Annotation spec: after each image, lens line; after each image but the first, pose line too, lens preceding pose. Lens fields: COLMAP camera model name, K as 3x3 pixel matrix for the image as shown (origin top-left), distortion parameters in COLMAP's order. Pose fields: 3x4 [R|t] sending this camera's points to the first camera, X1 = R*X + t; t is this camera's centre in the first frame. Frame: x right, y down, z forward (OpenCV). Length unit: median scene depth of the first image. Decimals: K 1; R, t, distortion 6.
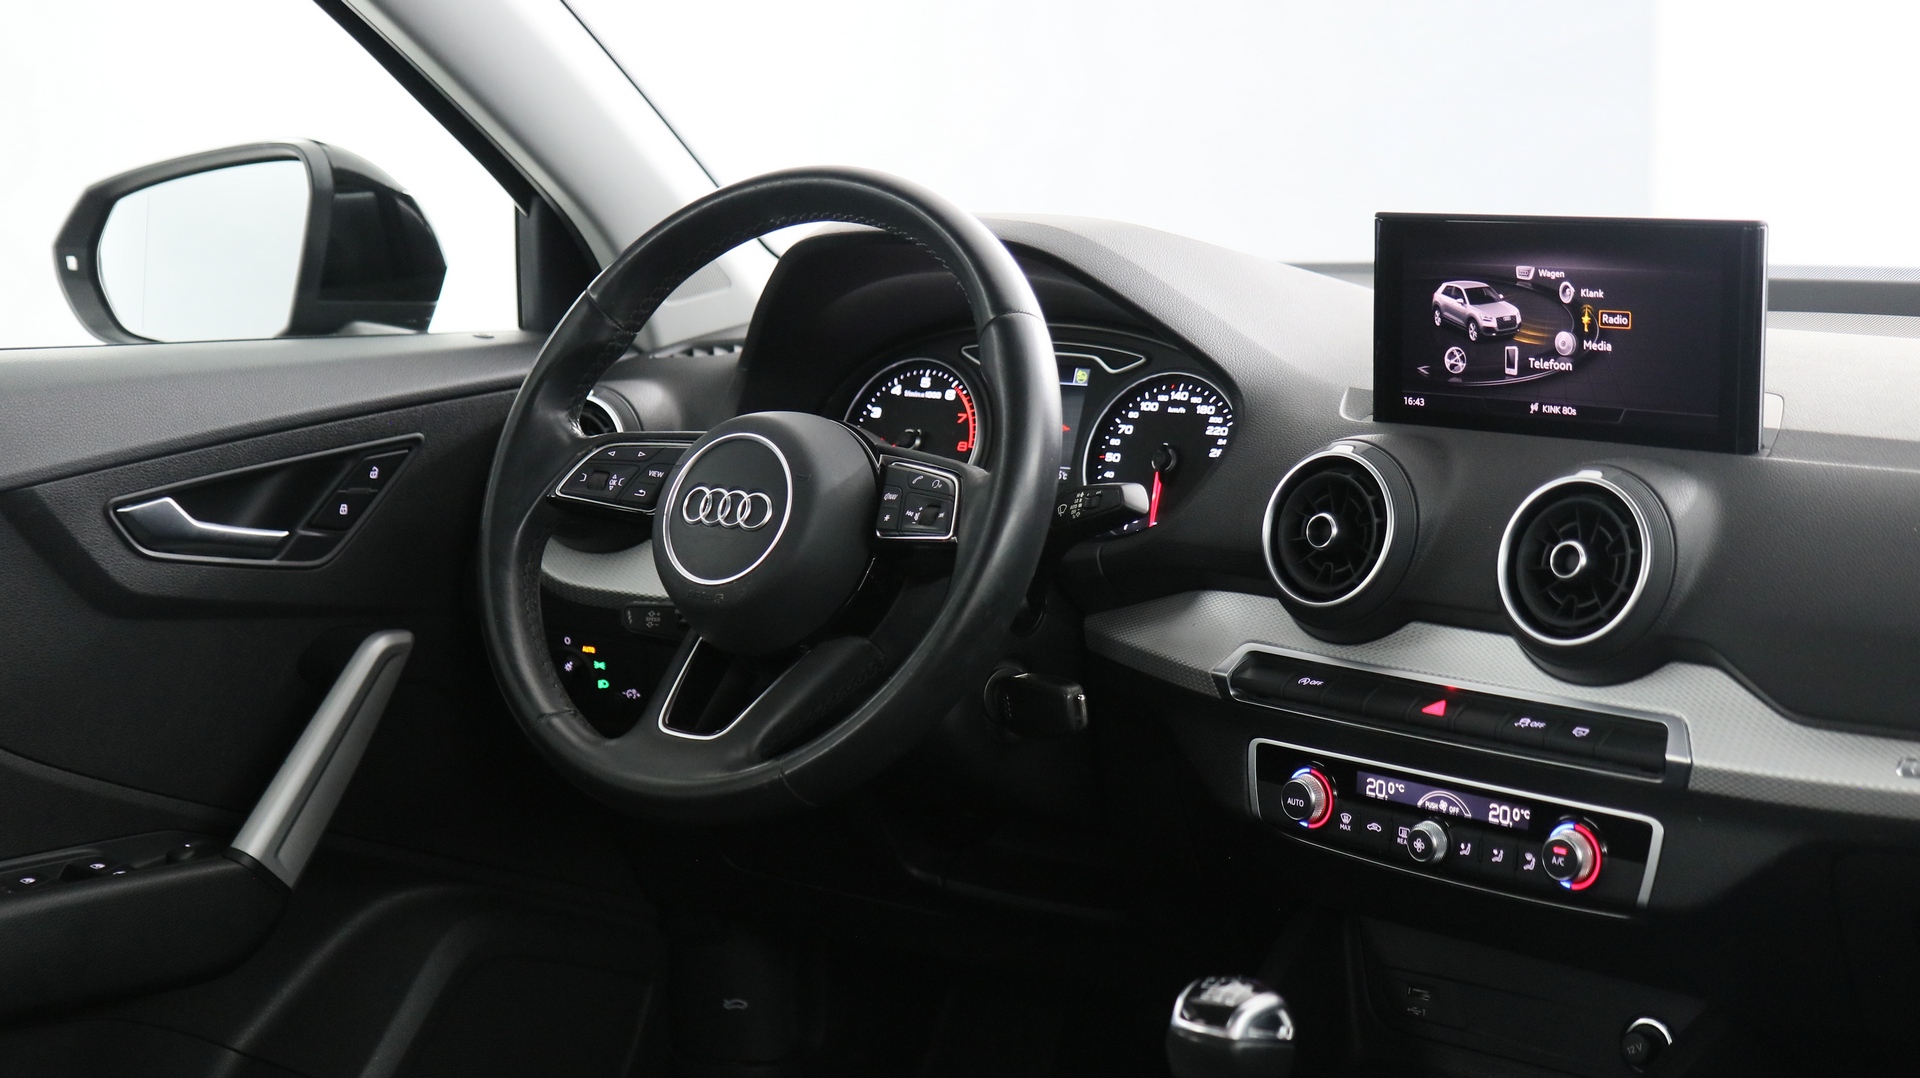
lens RADIAL K [[2827.0, 0, 961.2], [0, 2827.0, 565.2], [0, 0, 1]] dist [-0.011292, 0.050643]
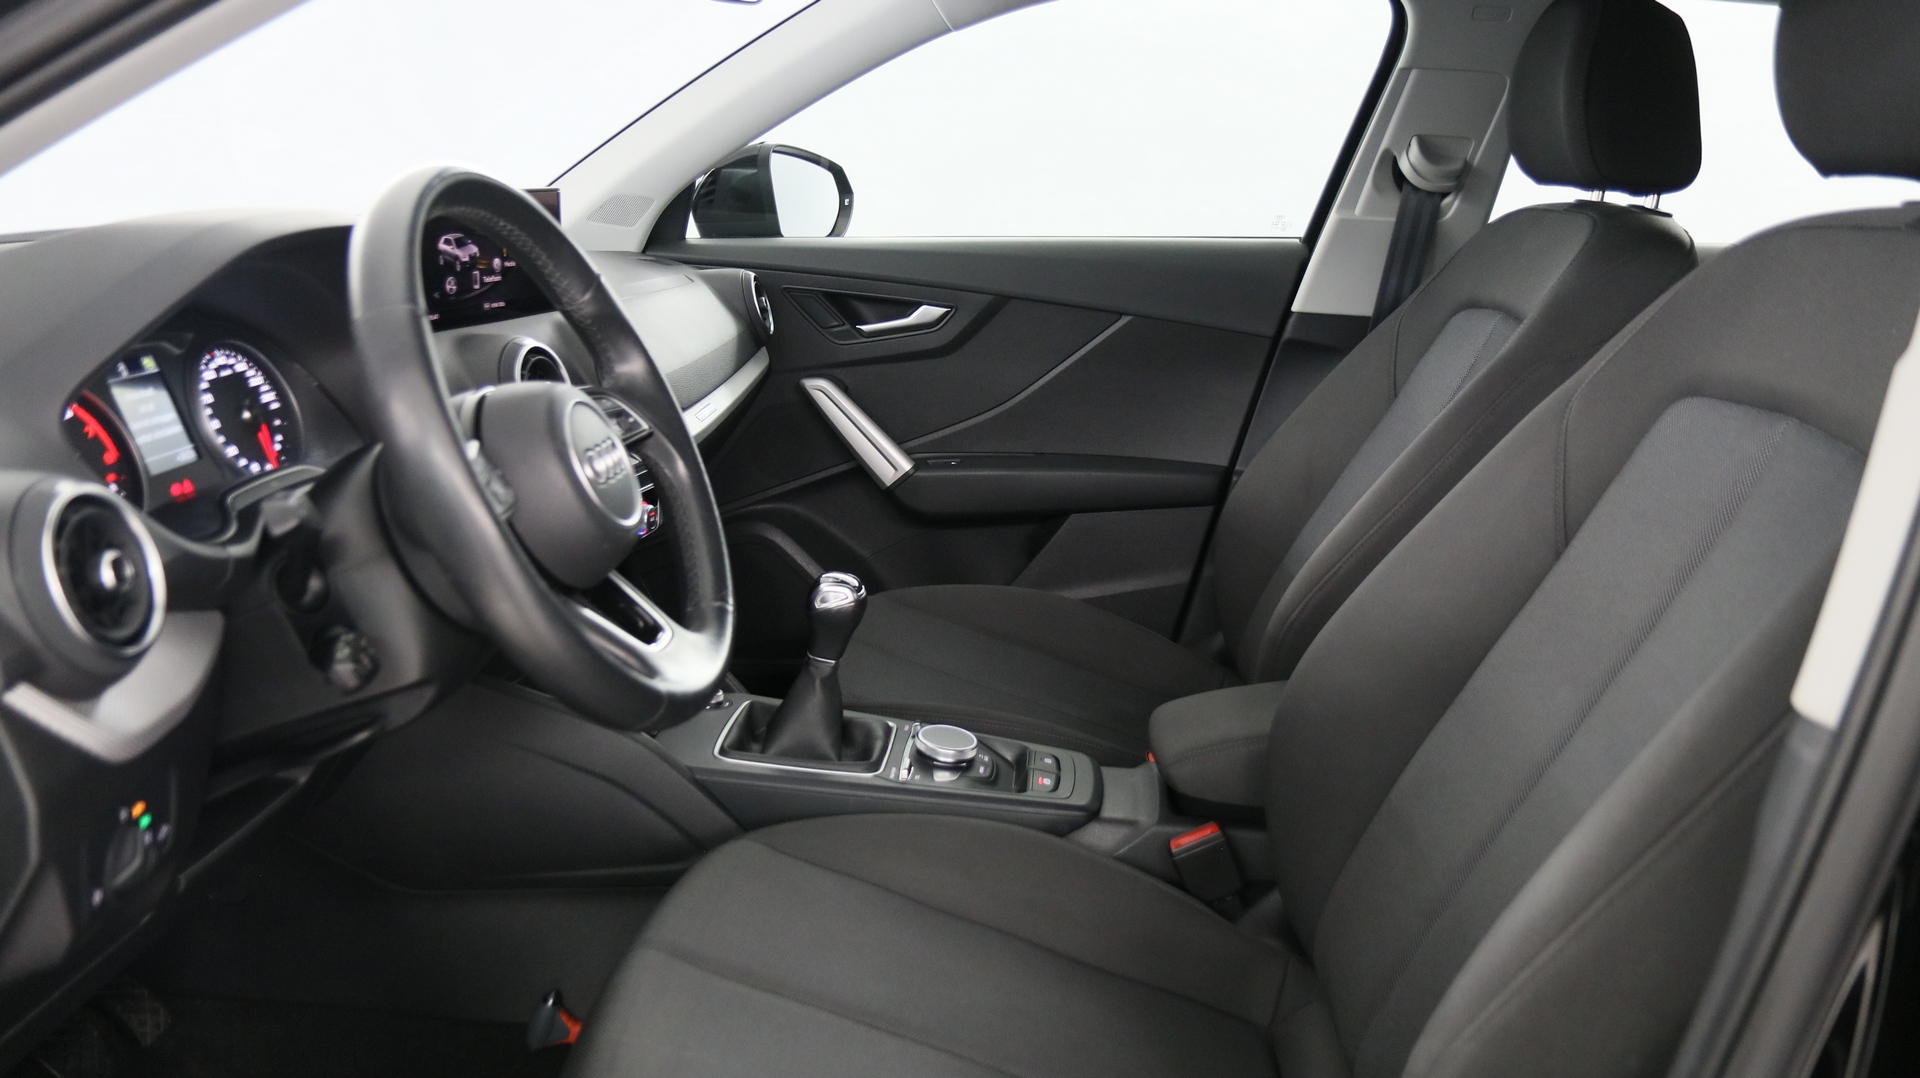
lens RADIAL K [[1451.8, 0, 960.0], [0, 1451.8, 539.0], [0, 0, 1]] dist [-0.030806, -0.003787]
pose [[-0.525255, -0.223769, 0.820996, -0.666599], [0.107849, 0.939519, 0.325073, -0.170930], [-0.844083, 0.259290, -0.469353, 1.175620]]
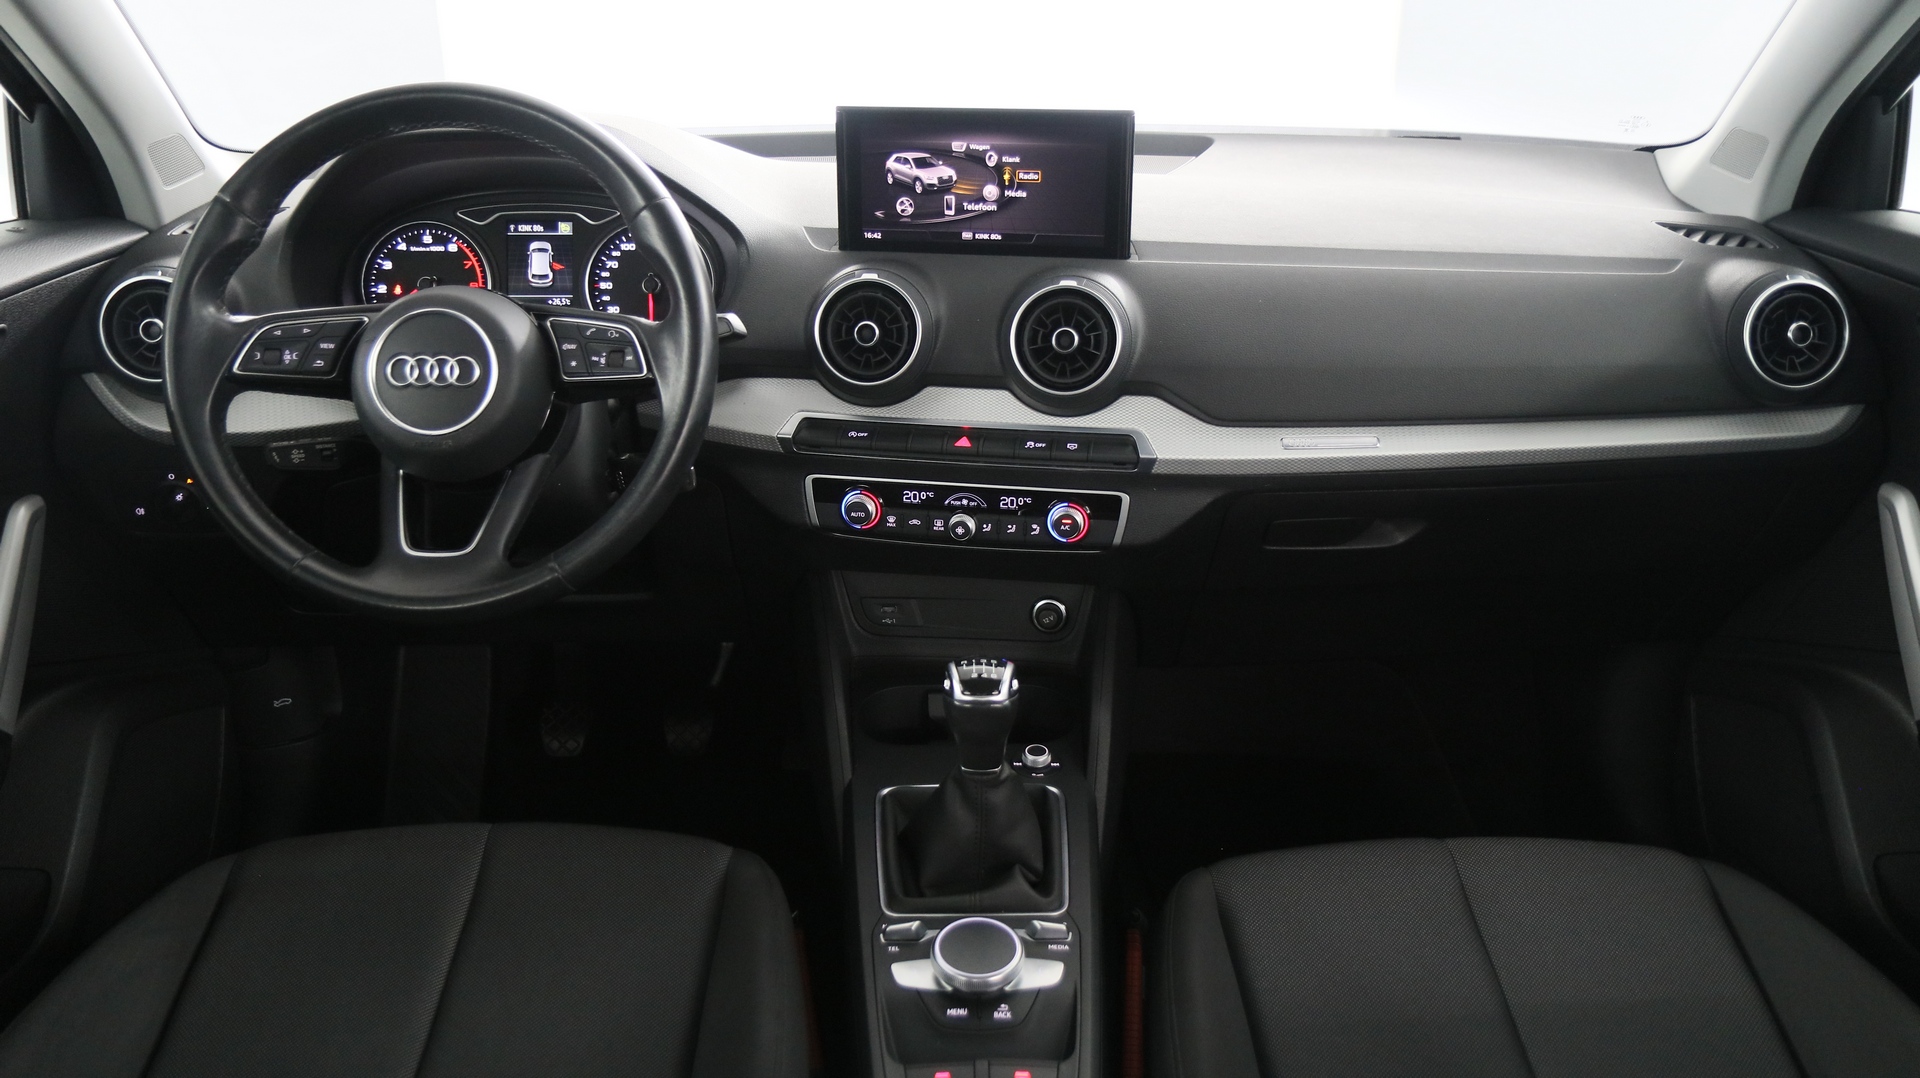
lens RADIAL K [[1482.5, 0, 960.0], [0, 1482.5, 539.0], [0, 0, 1]] dist [-0.016656, 0.010923]
pose [[0.797163, -0.203074, 0.568588, -0.286765], [0.086043, 0.970337, 0.225926, -0.076485], [-0.597602, -0.131177, 0.790990, 0.334879]]
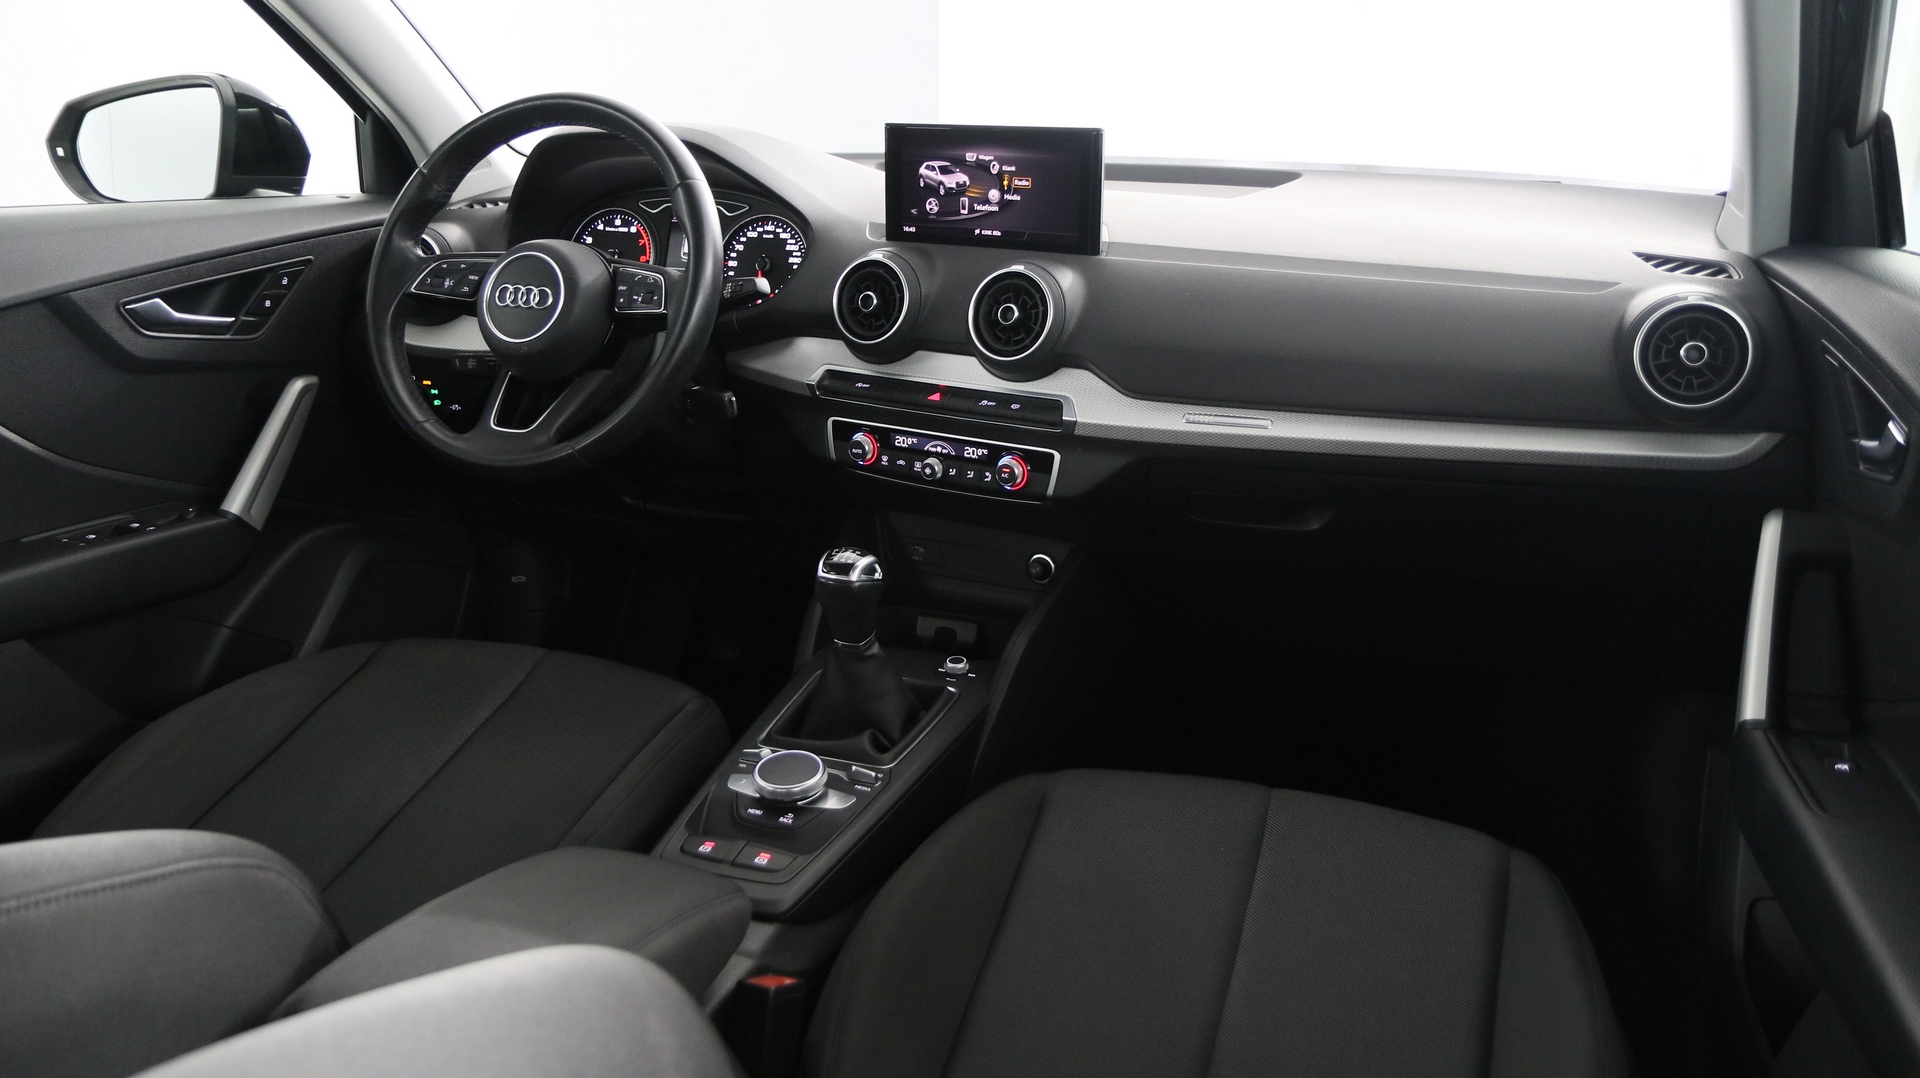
lens RADIAL K [[1482.5, 0, 960.0], [0, 1482.5, 539.0], [0, 0, 1]] dist [-0.016656, 0.010923]
pose [[0.963980, -0.064032, 0.258154, -0.069281], [0.026236, 0.988747, 0.147276, -0.000096], [-0.264679, -0.135198, 0.954812, 0.050554]]
